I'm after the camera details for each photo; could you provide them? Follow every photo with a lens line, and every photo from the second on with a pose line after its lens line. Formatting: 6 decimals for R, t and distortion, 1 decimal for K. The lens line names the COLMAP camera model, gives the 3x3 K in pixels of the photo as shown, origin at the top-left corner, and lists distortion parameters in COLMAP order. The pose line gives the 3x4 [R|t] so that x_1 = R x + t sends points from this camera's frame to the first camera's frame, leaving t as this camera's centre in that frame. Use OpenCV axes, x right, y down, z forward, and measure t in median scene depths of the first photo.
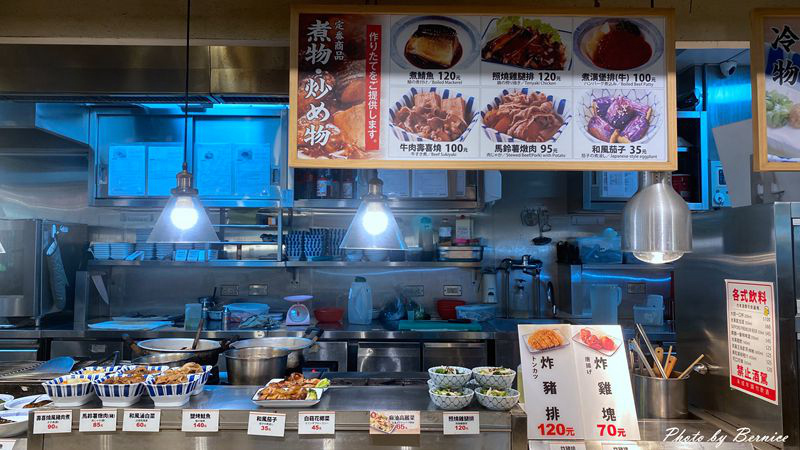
lens RADIAL K [[608.9, 0, 396.8], [0, 608.9, 215.4], [0, 0, 1]] dist [0.106329, -0.144329]
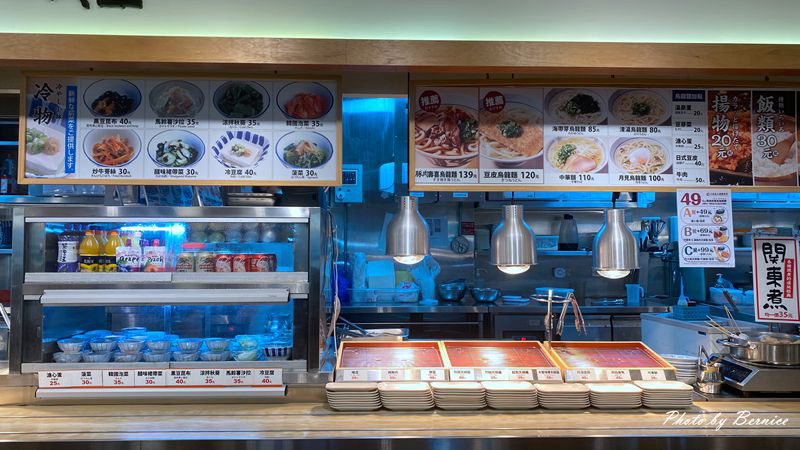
lens RADIAL K [[512.6, 0, 400.0], [0, 512.6, 244.5], [0, 0, 1]] dist [0.043510, -0.000476]
pose [[0.999789, -0.004421, 0.020067, 1.424325], [0.004276, 0.999965, 0.007242, 0.062892], [-0.020098, -0.007155, 0.999772, -0.232941]]
